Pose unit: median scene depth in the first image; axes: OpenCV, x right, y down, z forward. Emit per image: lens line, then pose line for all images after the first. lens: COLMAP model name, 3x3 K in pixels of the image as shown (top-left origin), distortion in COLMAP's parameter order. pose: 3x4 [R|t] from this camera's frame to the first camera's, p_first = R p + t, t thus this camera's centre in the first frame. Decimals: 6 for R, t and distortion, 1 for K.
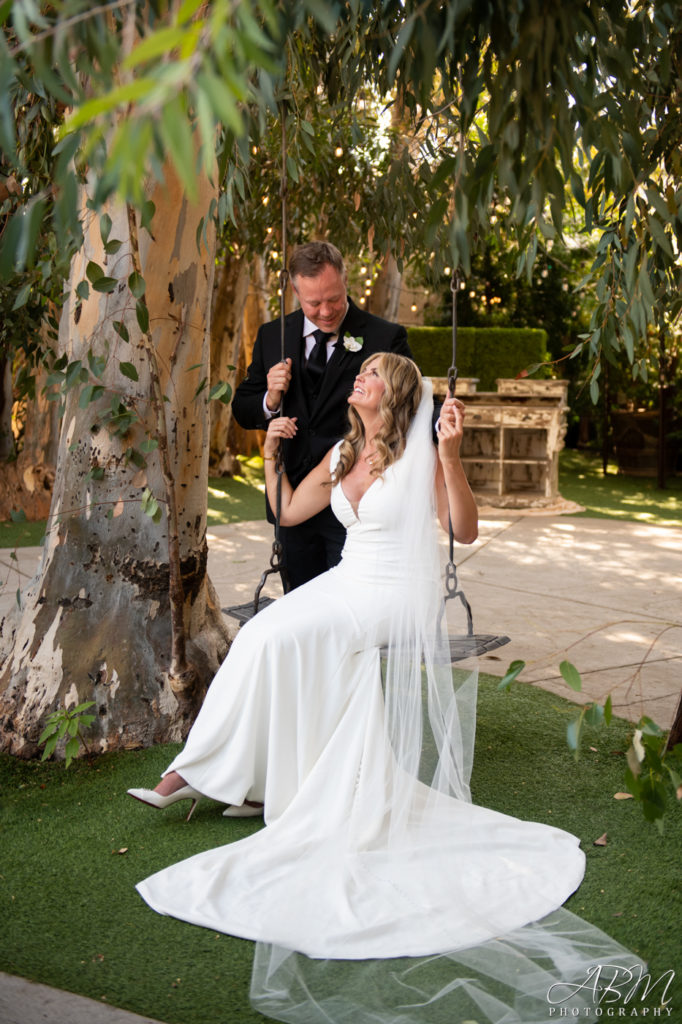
lens RADIAL K [[1575.0, 0, 341.0], [0, 1575.0, 512.0], [0, 0, 1]] dist [-0.010410, -0.000222]
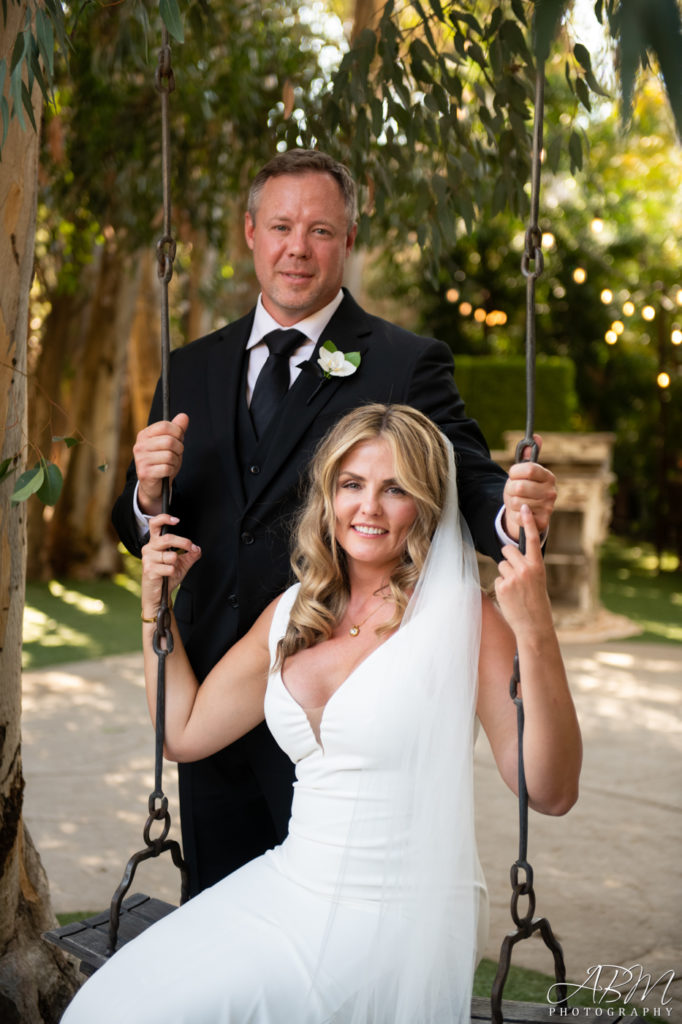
lens RADIAL K [[1809.6, 0, 341.0], [0, 1809.6, 512.0], [0, 0, 1]] dist [0.419088, -0.088942]
pose [[0.999183, -0.004875, 0.040108, -0.003170], [0.006198, 0.999438, -0.032934, -0.029123], [-0.039924, 0.033155, 0.998652, 0.251720]]
